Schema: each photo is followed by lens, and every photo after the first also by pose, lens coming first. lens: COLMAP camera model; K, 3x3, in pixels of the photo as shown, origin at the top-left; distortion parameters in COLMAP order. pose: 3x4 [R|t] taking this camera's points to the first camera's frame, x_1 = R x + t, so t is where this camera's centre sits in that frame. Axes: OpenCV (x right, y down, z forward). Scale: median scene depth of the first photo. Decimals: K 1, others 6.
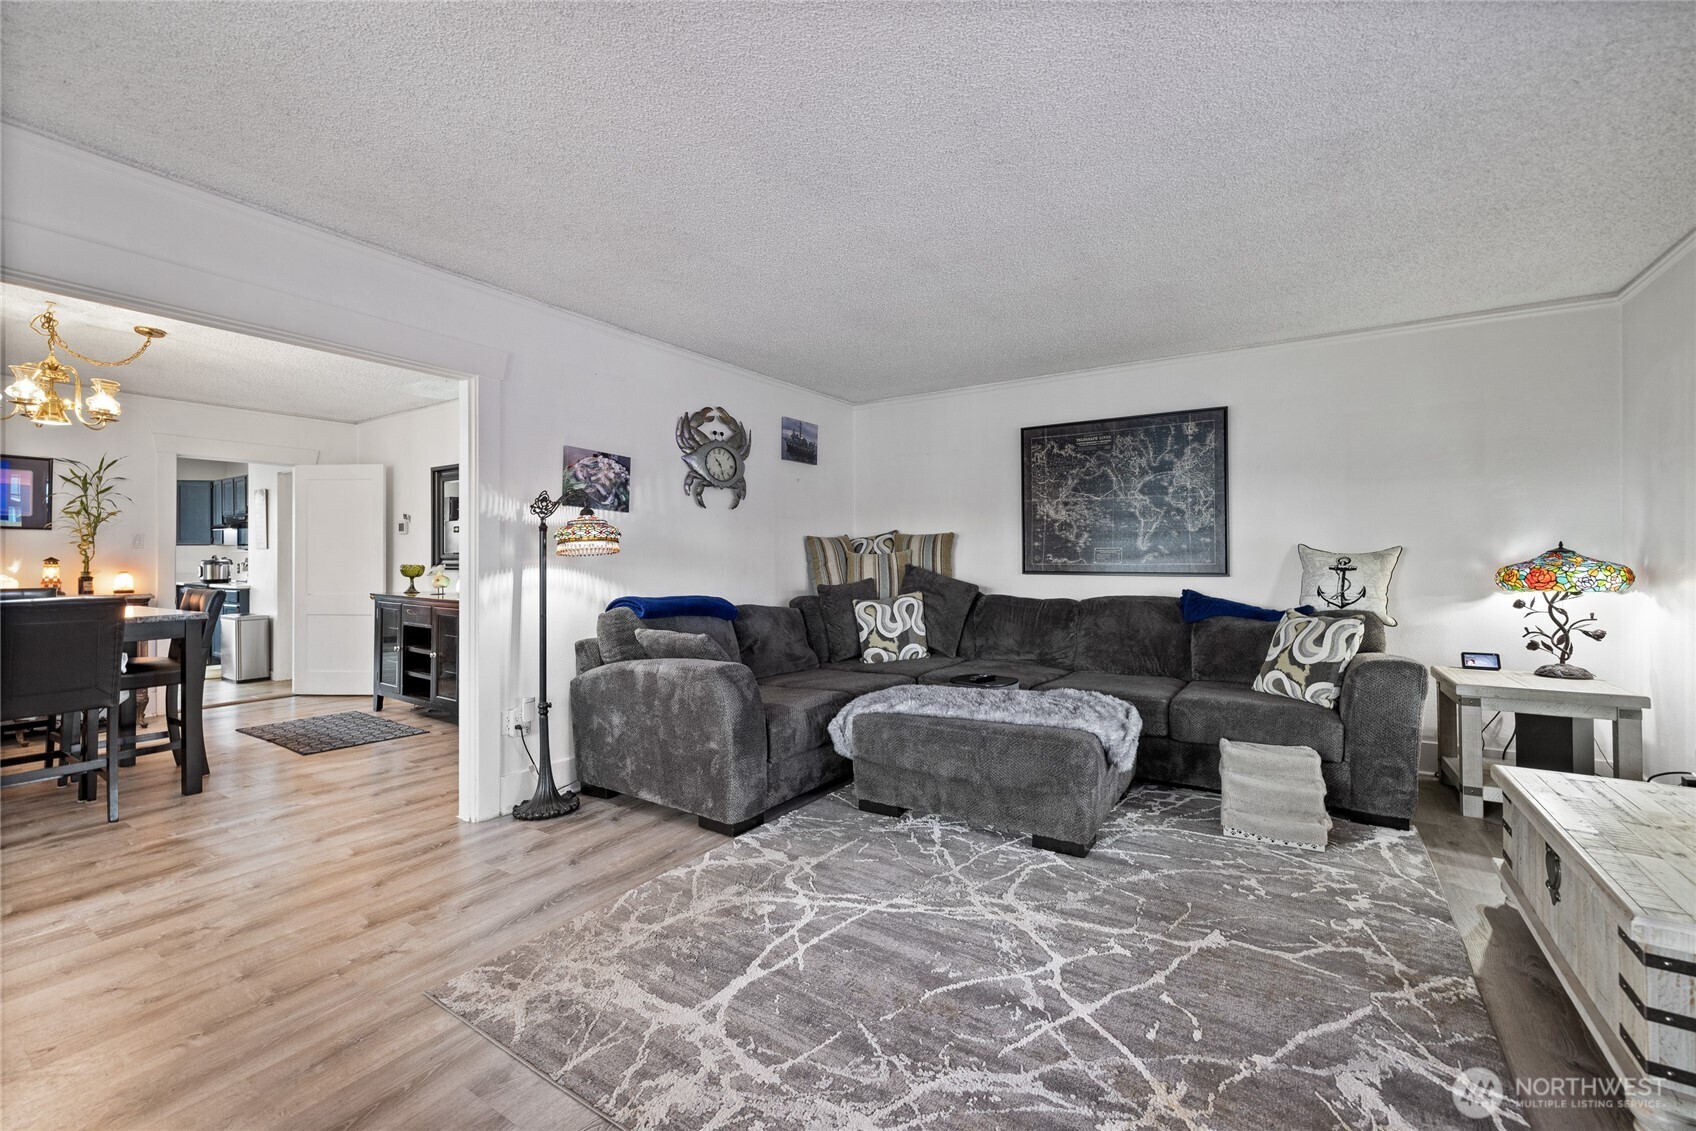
lens RADIAL K [[712.8, 0, 836.9], [0, 712.8, 555.4], [0, 0, 1]] dist [0.002704, 0.000691]
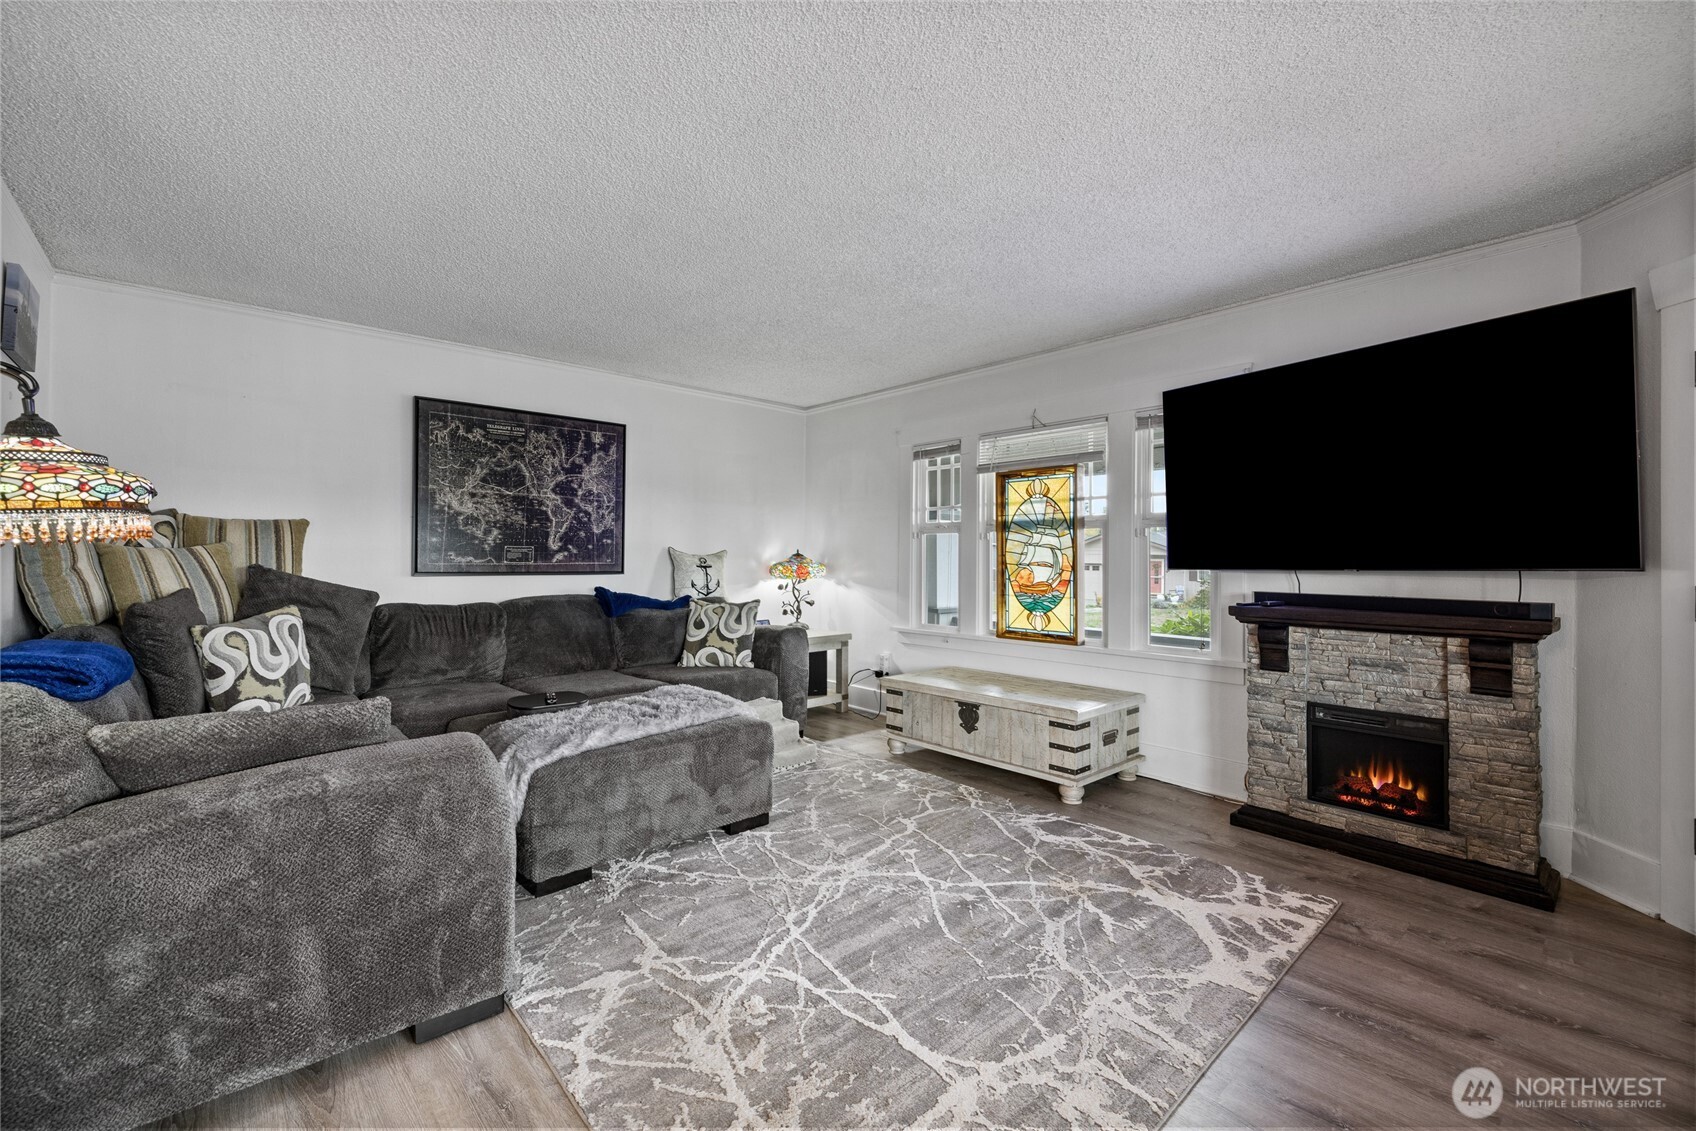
lens RADIAL K [[693.1, 0, 844.9], [0, 693.1, 553.2], [0, 0, 1]] dist [-0.002369, 0.000049]
pose [[0.261172, 0.010424, 0.965236, -0.547603], [-0.009851, 0.999918, -0.008133, 0.002367], [-0.965242, -0.007384, 0.261254, 0.476889]]
